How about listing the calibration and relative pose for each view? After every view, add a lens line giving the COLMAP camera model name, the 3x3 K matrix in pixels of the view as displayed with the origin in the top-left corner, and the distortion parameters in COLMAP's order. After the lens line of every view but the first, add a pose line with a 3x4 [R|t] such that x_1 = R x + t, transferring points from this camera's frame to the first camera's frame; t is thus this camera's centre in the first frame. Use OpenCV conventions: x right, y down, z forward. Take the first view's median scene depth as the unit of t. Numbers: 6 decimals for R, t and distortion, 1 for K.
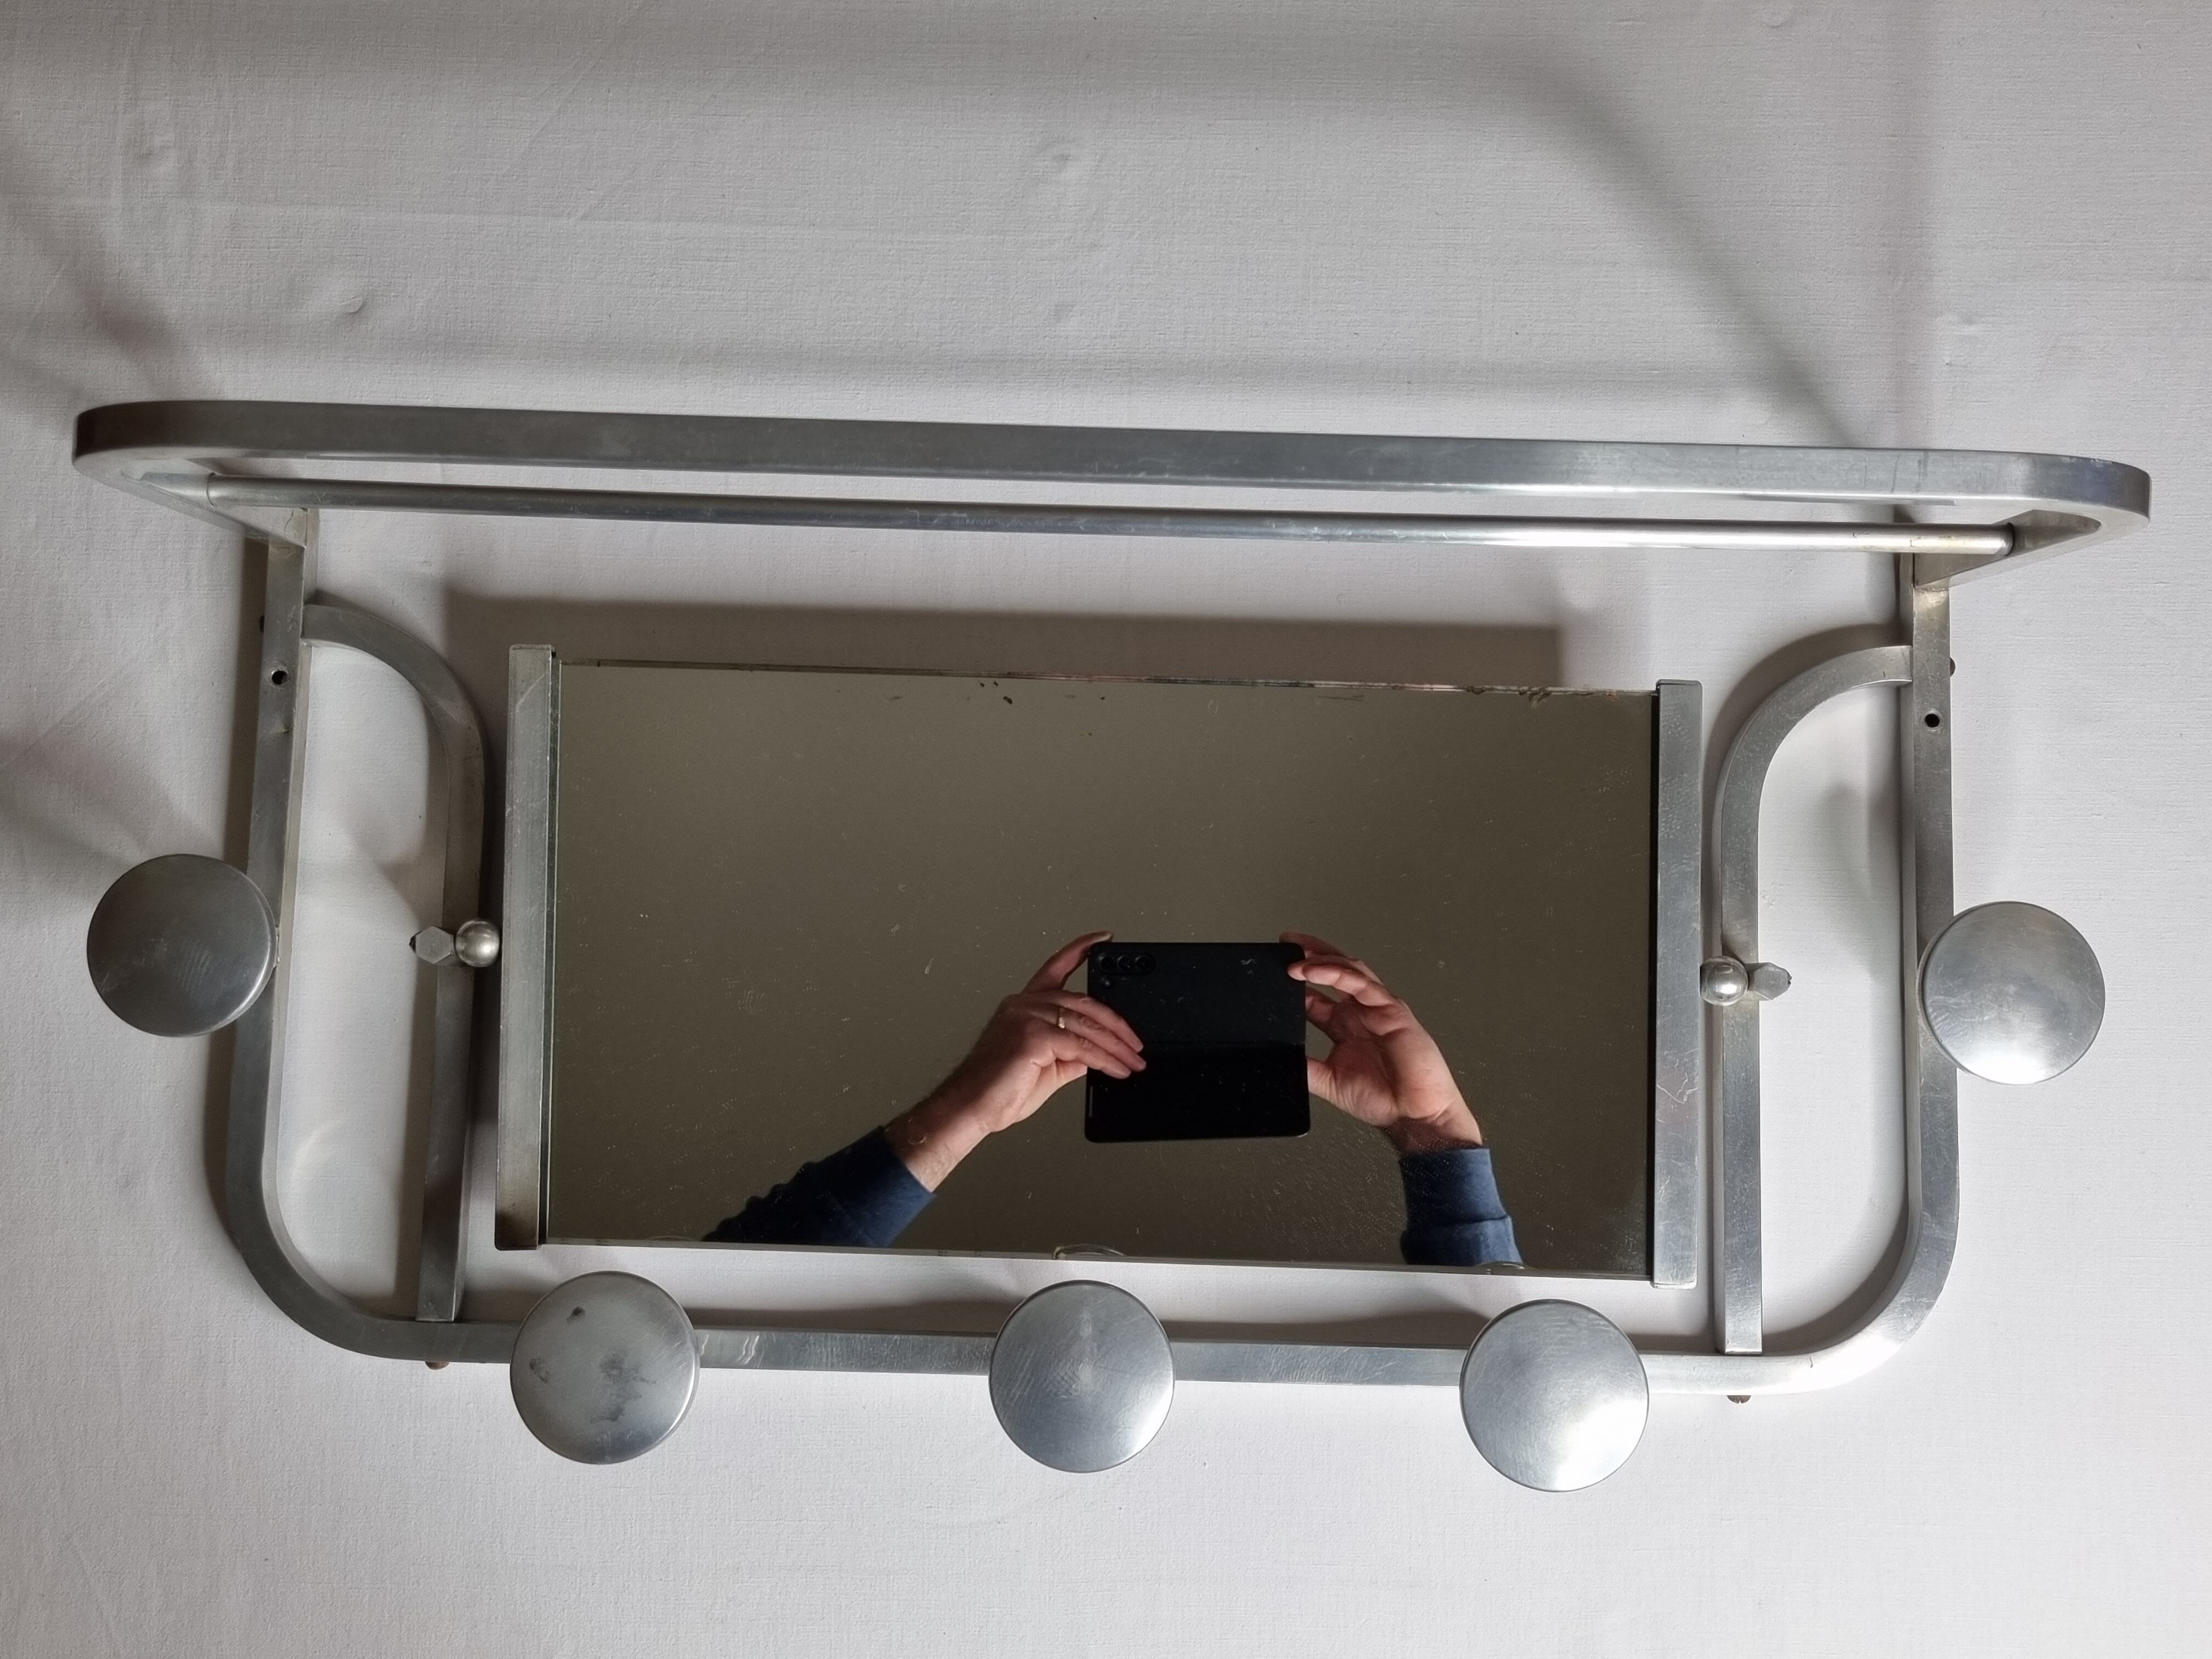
lens RADIAL K [[2315.0, 0, 1106.0], [0, 2315.0, 829.5], [0, 0, 1]] dist [-0.001544, 0.018478]
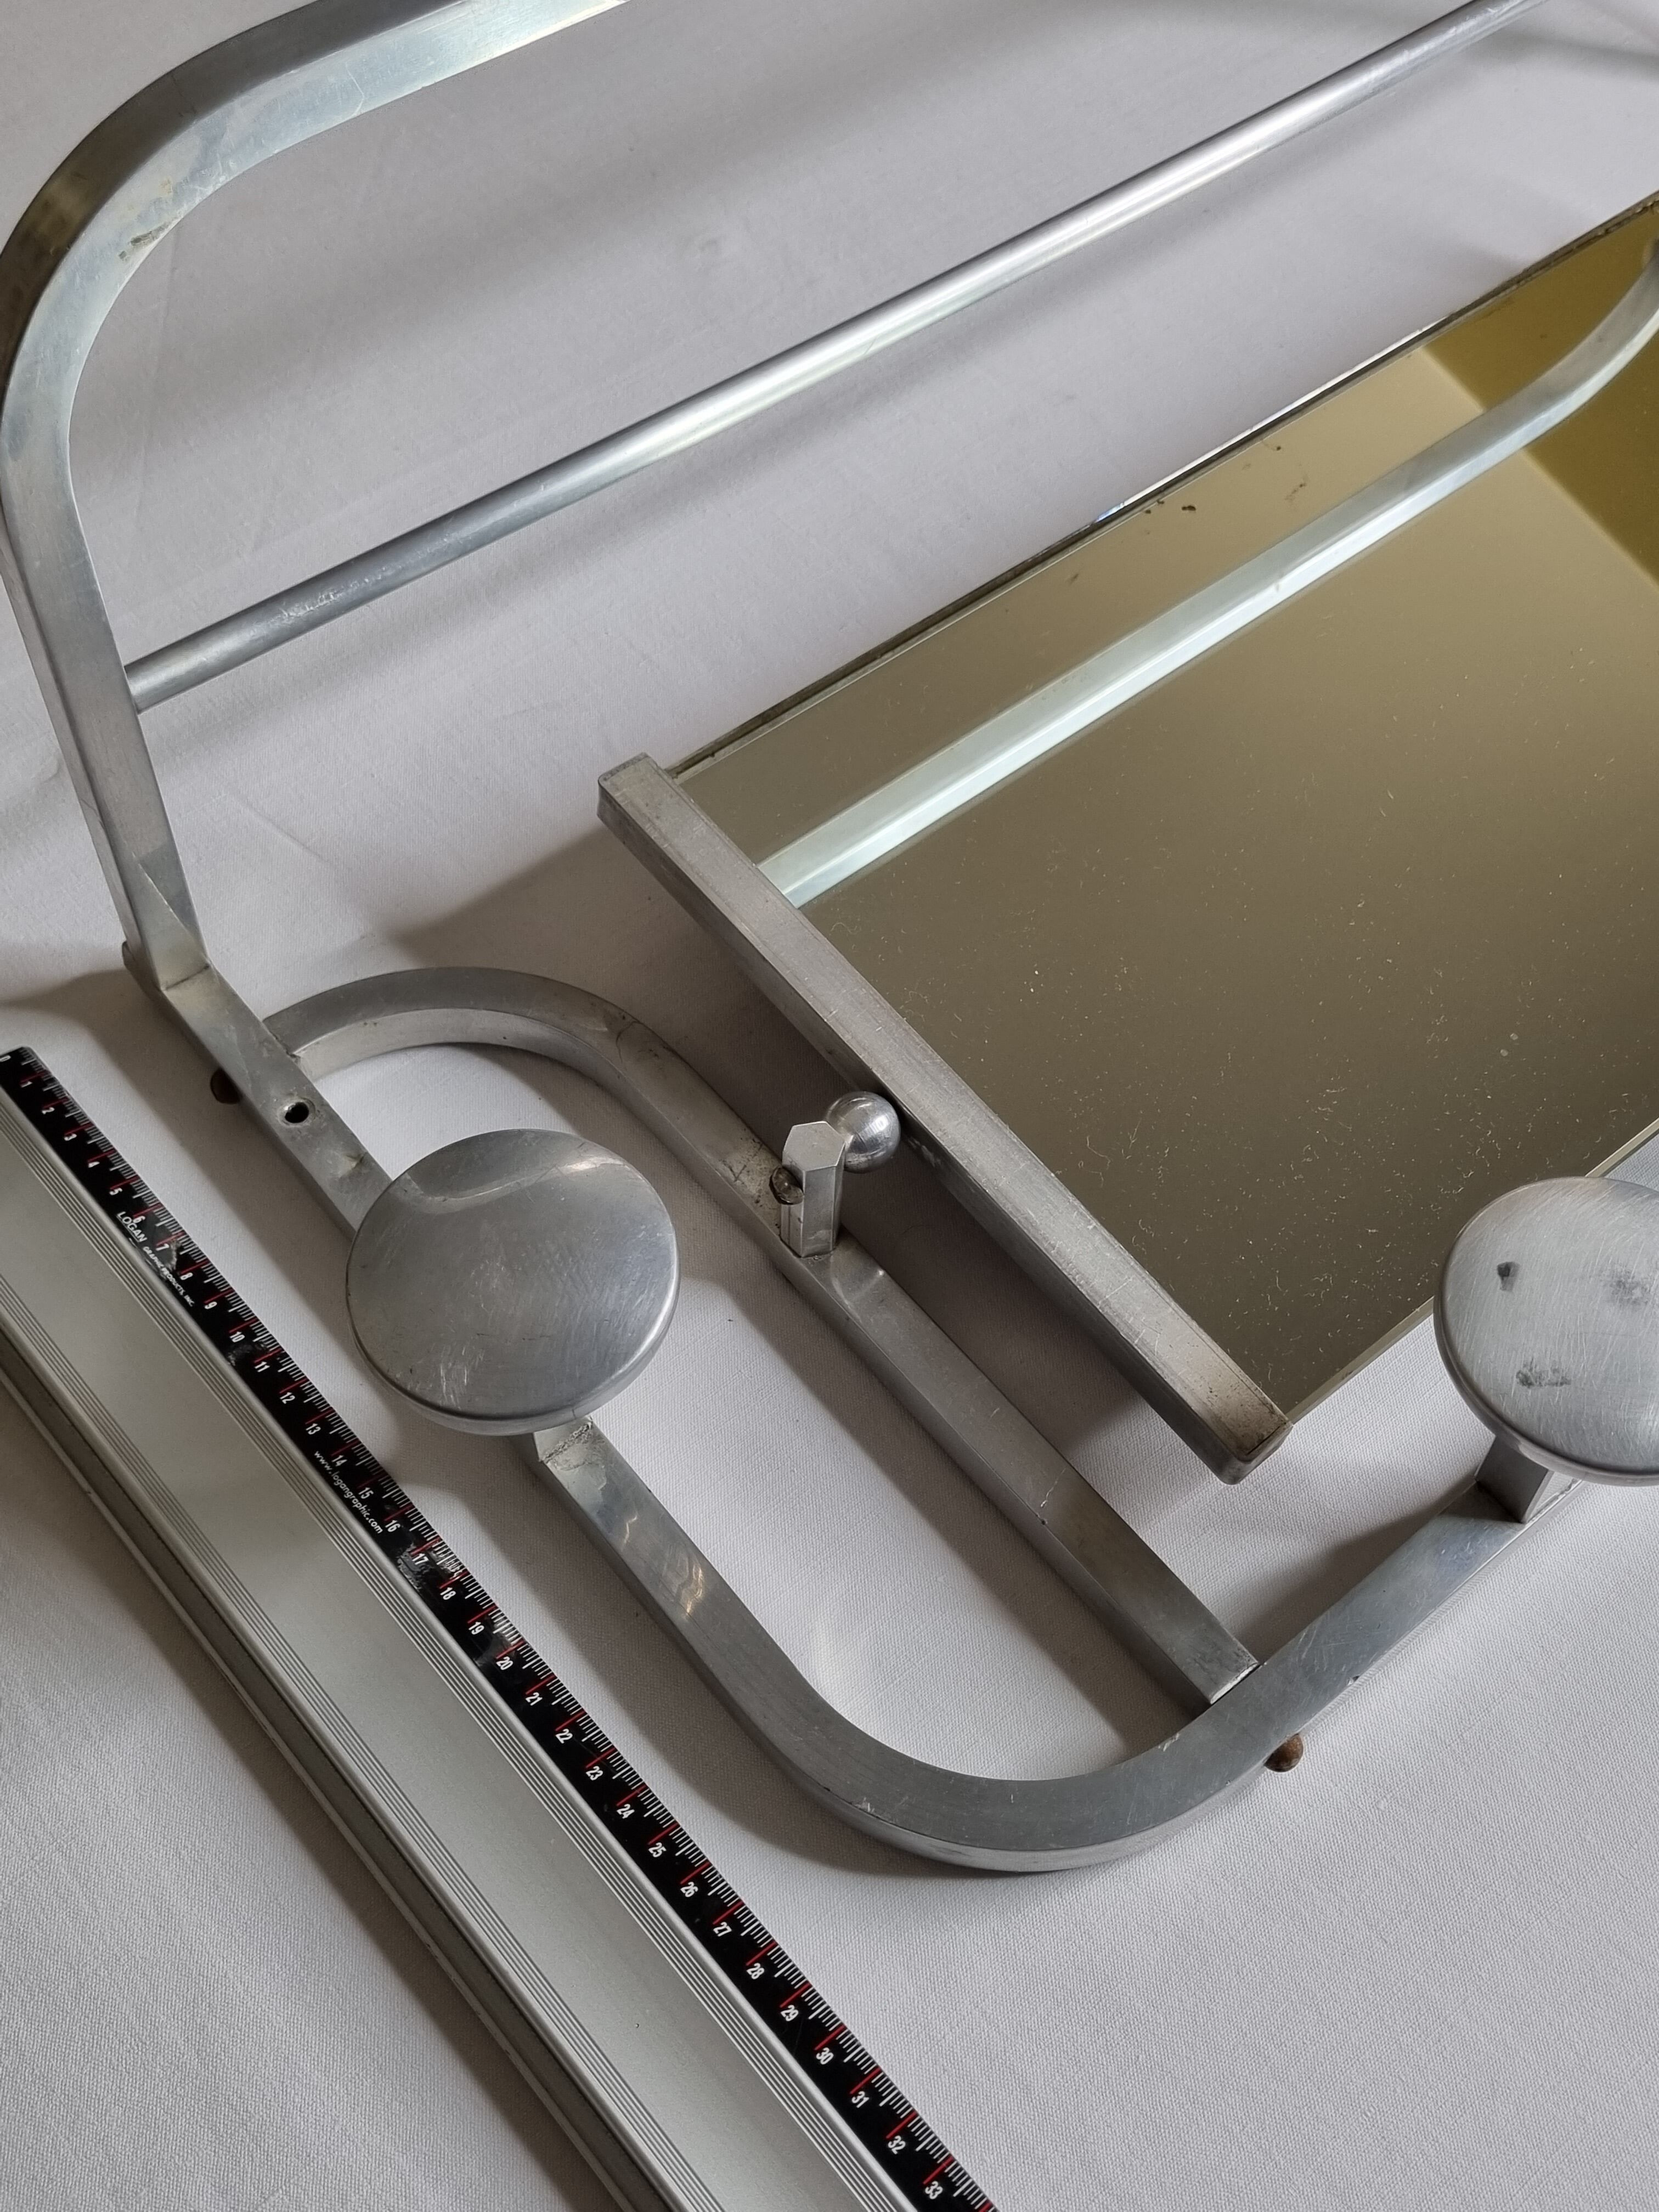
lens RADIAL K [[2332.3, 0, 821.5], [0, 2332.3, 1152.6], [0, 0, 1]] dist [0.006896, -0.030896]
pose [[0.761061, -0.540140, 0.359216, -0.481339], [0.644223, 0.694172, -0.321095, 0.233946], [-0.075921, 0.475788, 0.876277, 0.448842]]
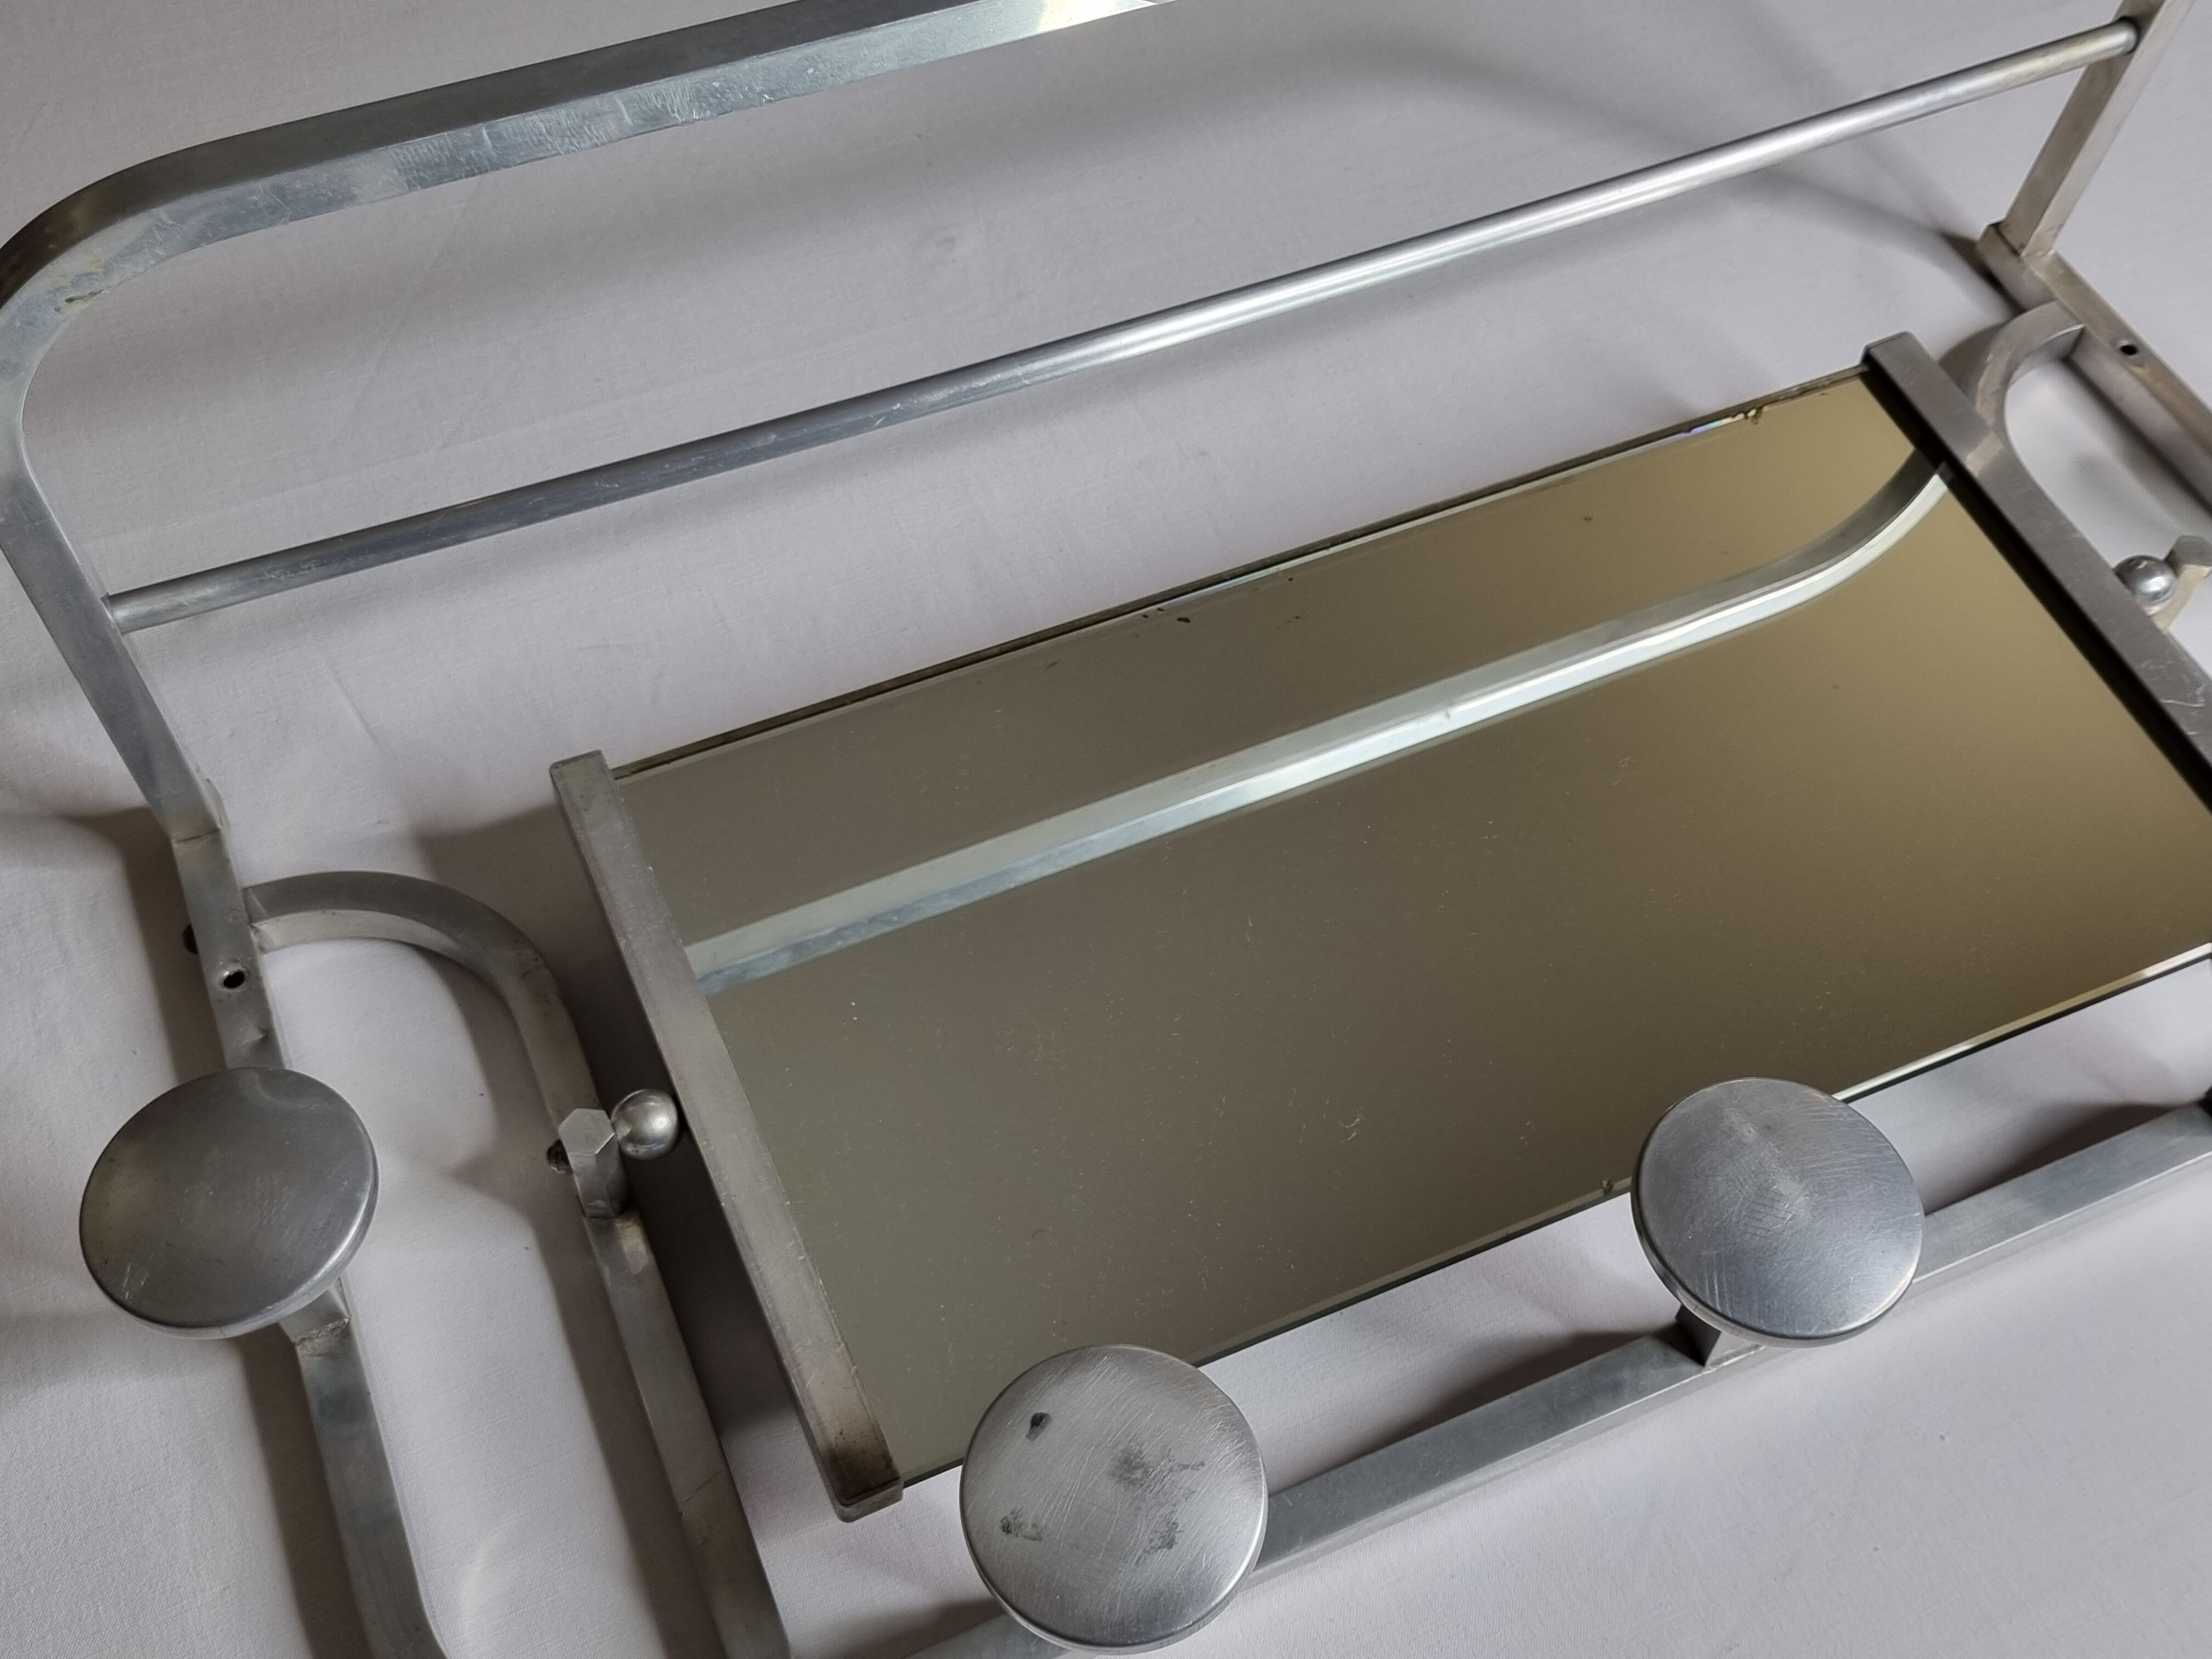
lens RADIAL K [[2315.0, 0, 1106.0], [0, 2315.0, 829.5], [0, 0, 1]] dist [-0.001544, 0.018478]
pose [[0.906461, -0.339607, 0.250990, -0.278307], [0.418113, 0.805158, -0.420597, 0.309670], [-0.059249, 0.486197, 0.871839, 0.343412]]
